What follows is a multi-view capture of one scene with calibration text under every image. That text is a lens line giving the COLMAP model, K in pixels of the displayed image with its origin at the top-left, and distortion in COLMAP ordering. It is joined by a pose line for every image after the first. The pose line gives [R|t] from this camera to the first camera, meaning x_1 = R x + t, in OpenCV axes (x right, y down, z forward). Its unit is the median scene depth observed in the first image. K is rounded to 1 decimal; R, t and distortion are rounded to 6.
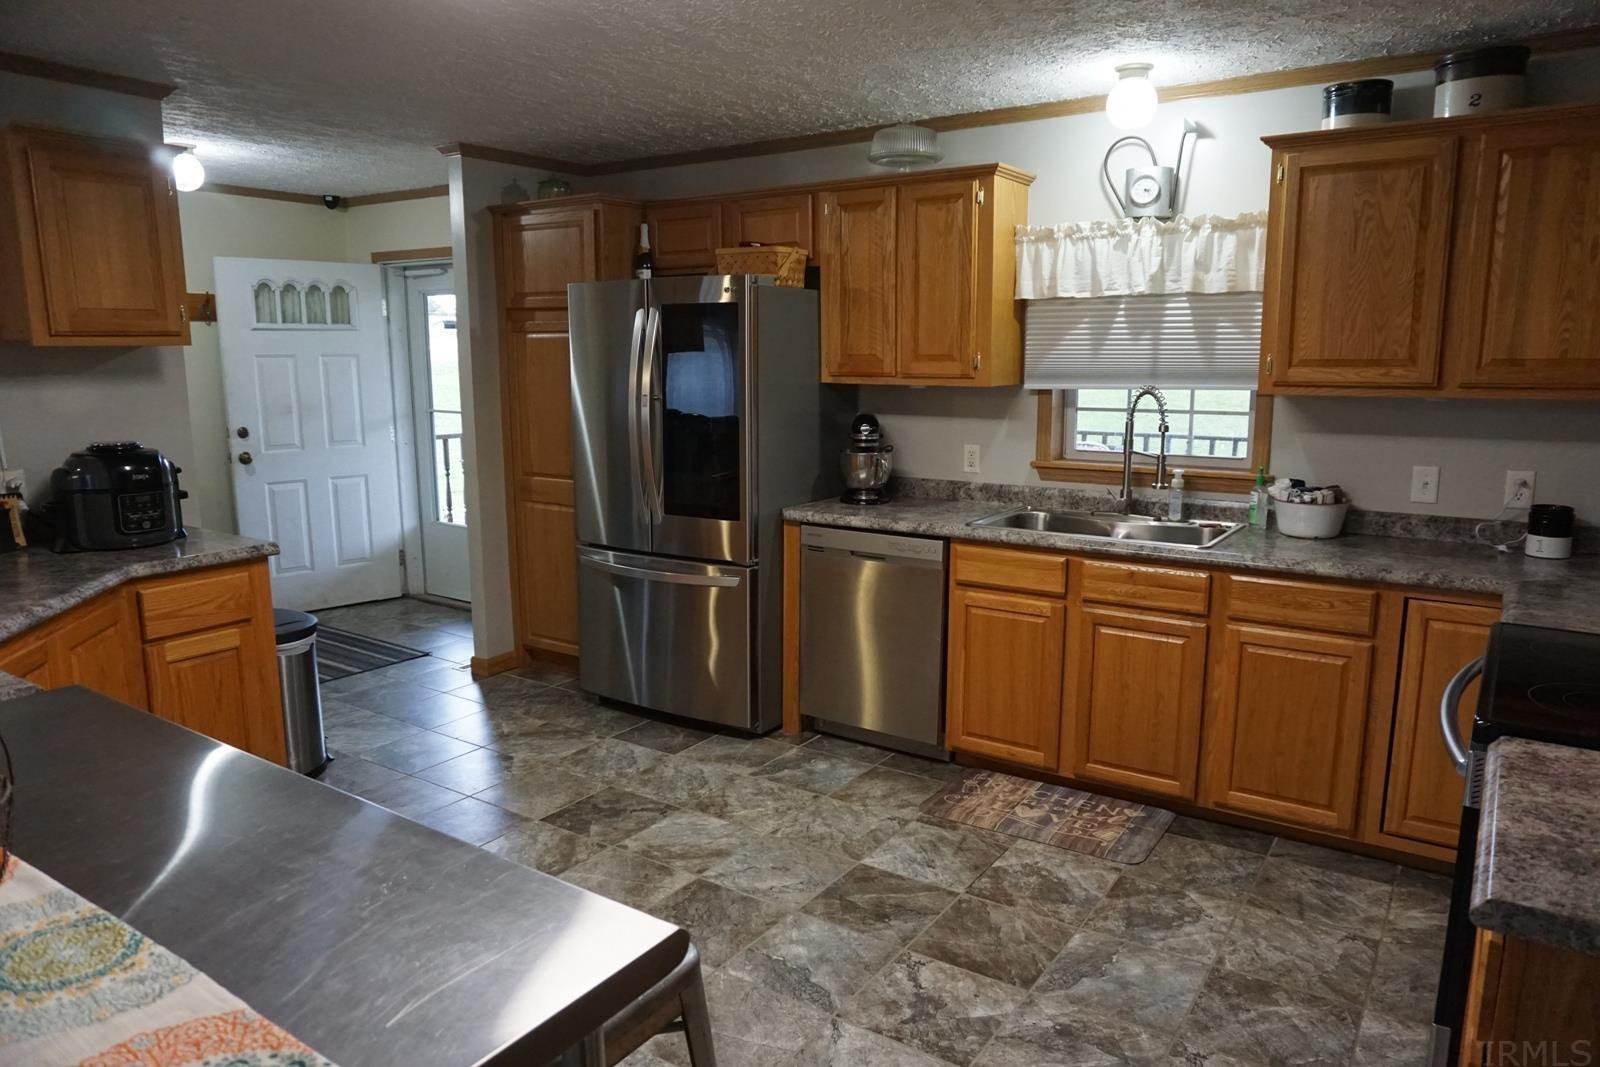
lens RADIAL K [[1055.3, 0, 800.0], [0, 1055.3, 533.5], [0, 0, 1]] dist [-0.005327, -0.001581]
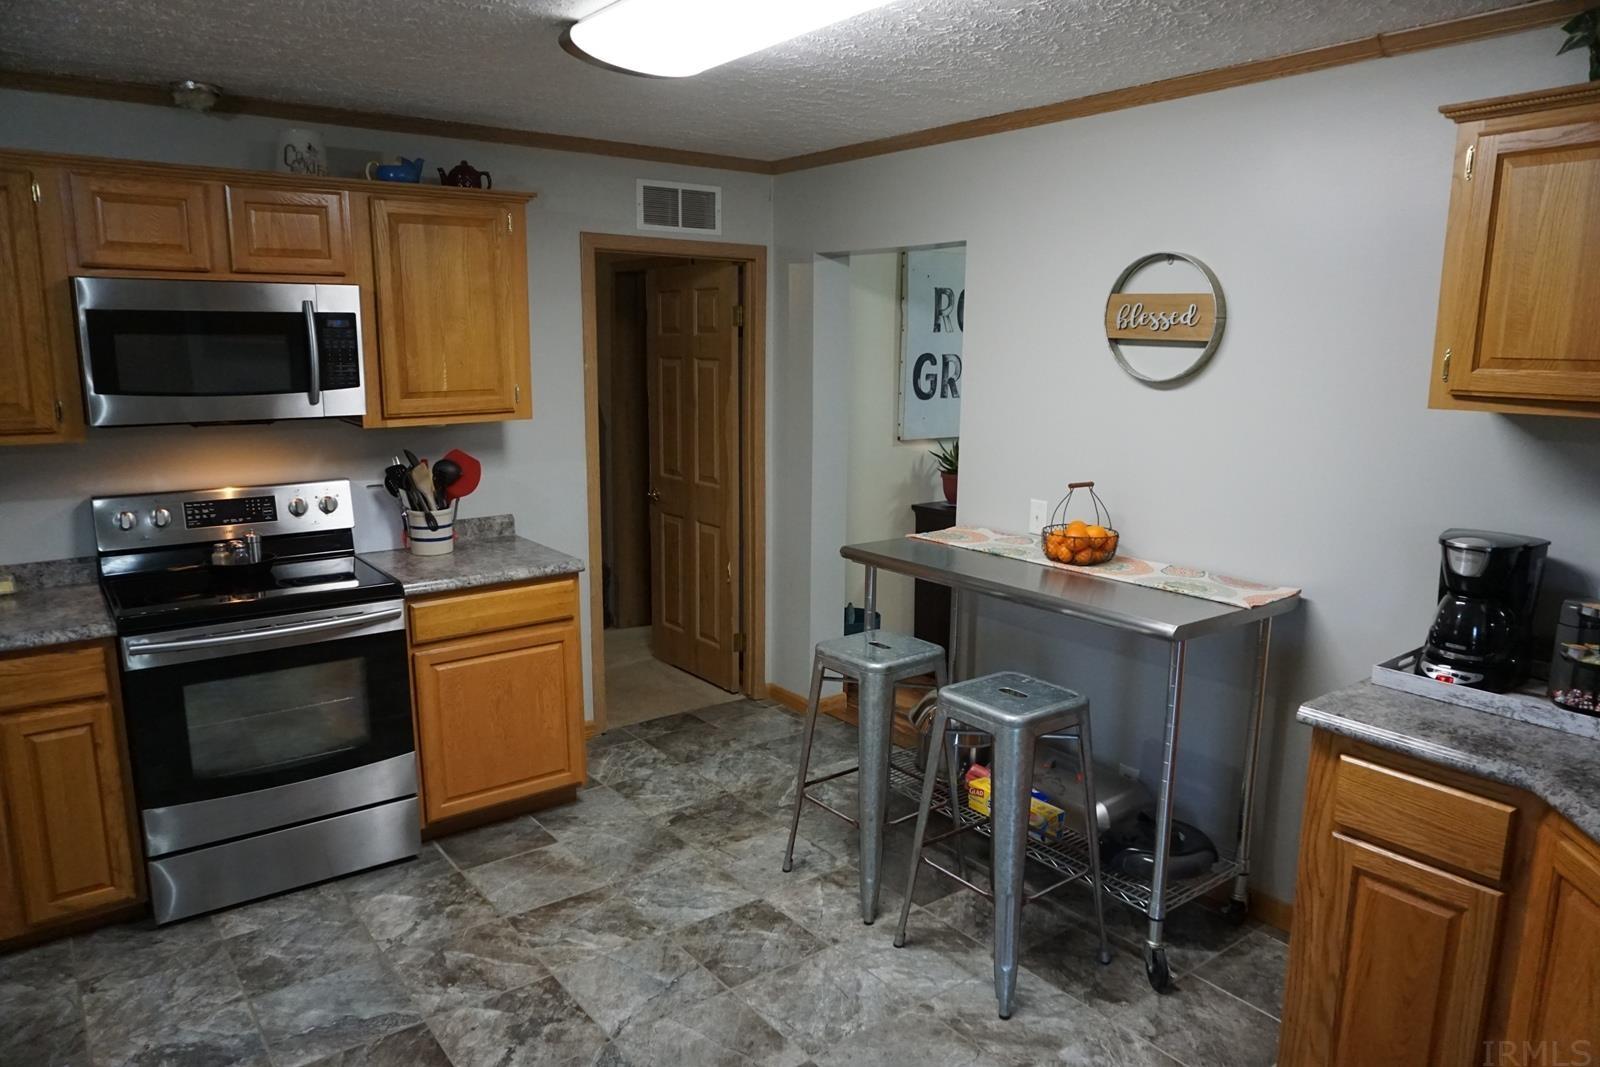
lens RADIAL K [[1055.3, 0, 800.0], [0, 1055.3, 533.5], [0, 0, 1]] dist [-0.005327, -0.001581]
pose [[-0.949538, -0.058999, 0.308053, -0.434397], [0.049767, 0.941367, 0.333694, -0.354462], [-0.309679, 0.332186, -0.890927, 1.687941]]
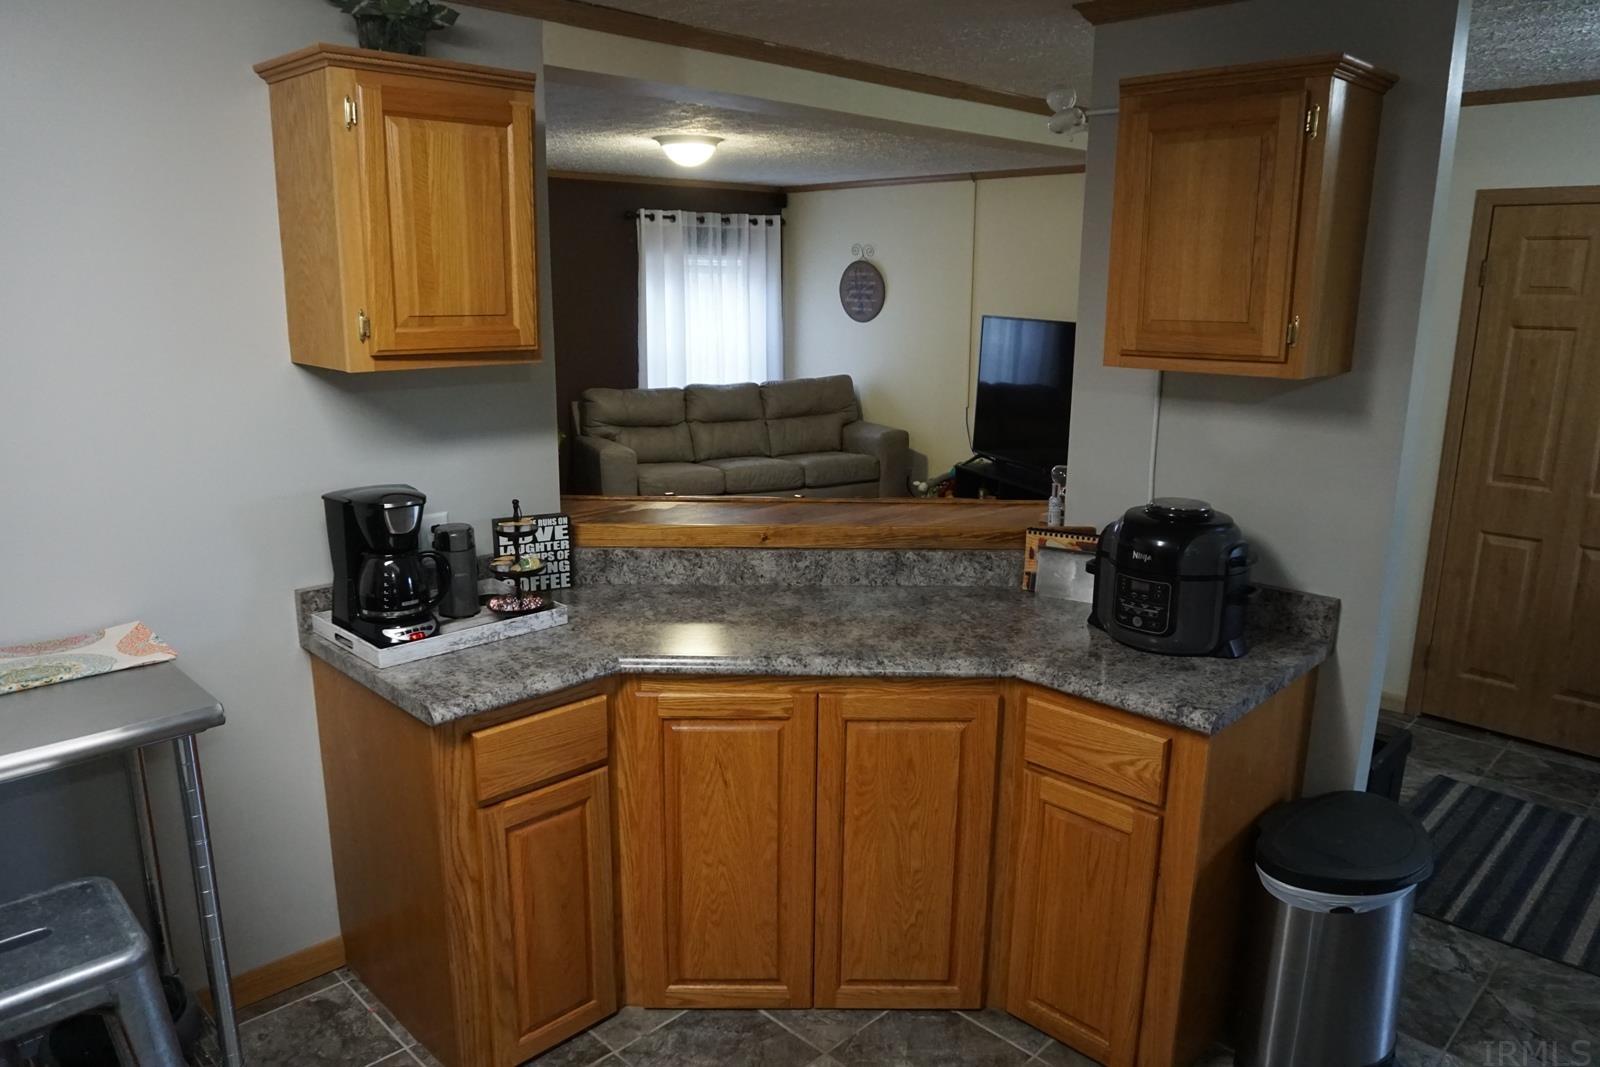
lens RADIAL K [[1111.2, 0, 800.0], [0, 1111.2, 533.5], [0, 0, 1]] dist [-0.042195, -0.000077]
pose [[-0.184953, 0.227851, -0.955969, 0.176801], [-0.175173, 0.949530, 0.260207, -0.296811], [0.967009, 0.215586, -0.135705, 1.157442]]
